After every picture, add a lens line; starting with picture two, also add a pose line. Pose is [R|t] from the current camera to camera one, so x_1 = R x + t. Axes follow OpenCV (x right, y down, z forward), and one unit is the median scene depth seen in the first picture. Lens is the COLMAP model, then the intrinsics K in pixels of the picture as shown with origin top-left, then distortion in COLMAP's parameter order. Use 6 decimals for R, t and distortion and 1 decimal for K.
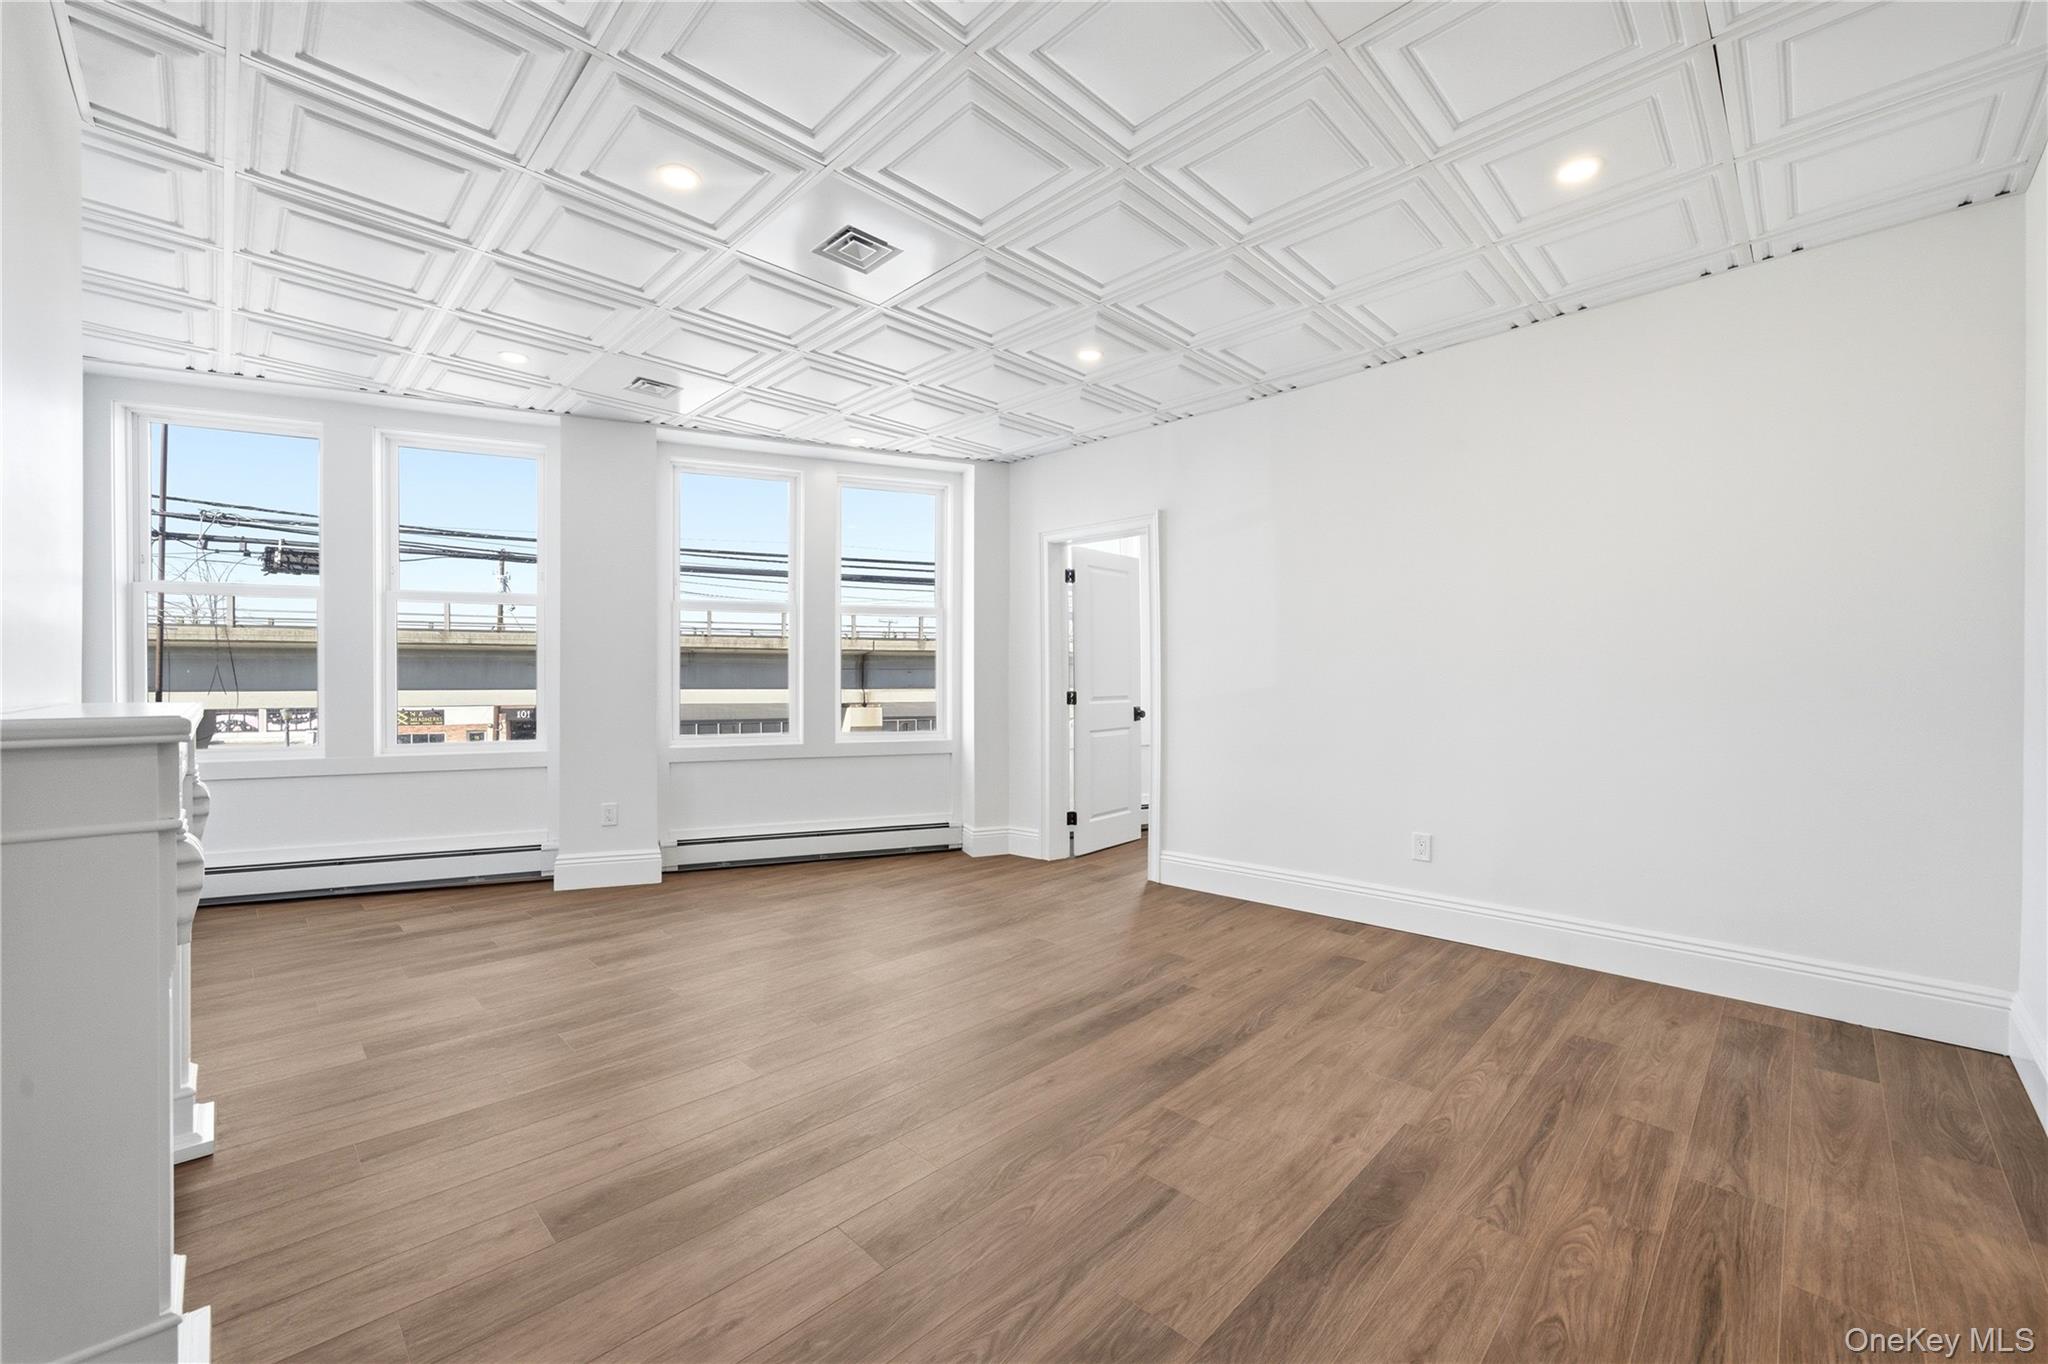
lens RADIAL K [[805.3, 0, 1028.6], [0, 805.3, 686.8], [0, 0, 1]] dist [-0.004110, 0.000600]
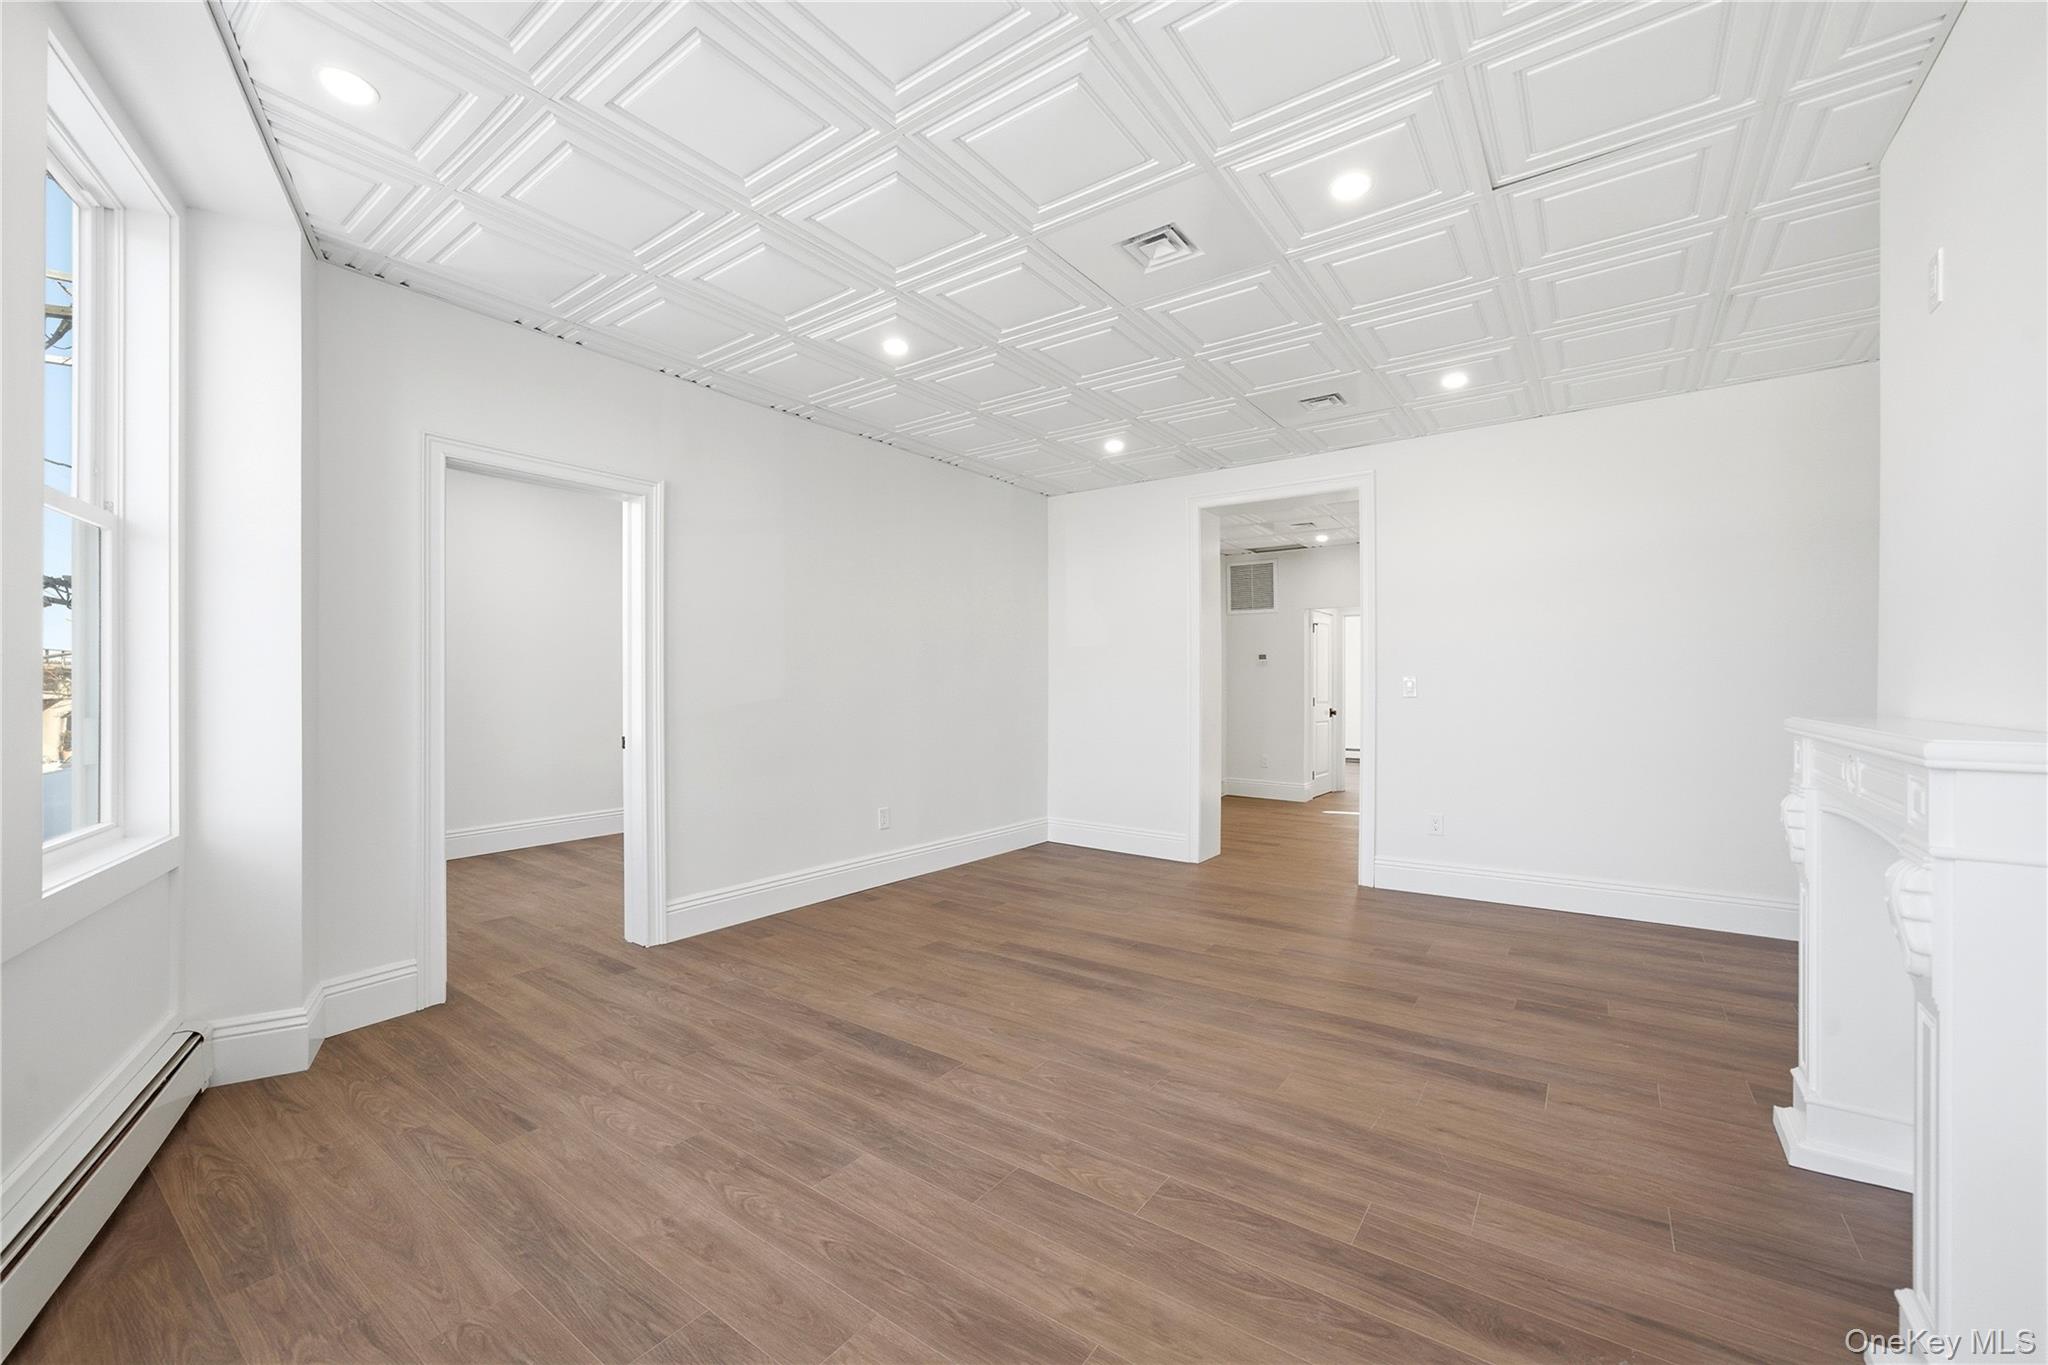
lens RADIAL K [[805.3, 0, 1025.8], [0, 805.3, 691.2], [0, 0, 1]] dist [-0.004110, 0.000600]
pose [[-0.156542, 0.006697, 0.987649, -0.968434], [-0.002253, 0.999972, -0.007138, 0.002480], [-0.987669, -0.003342, -0.156522, 1.120508]]
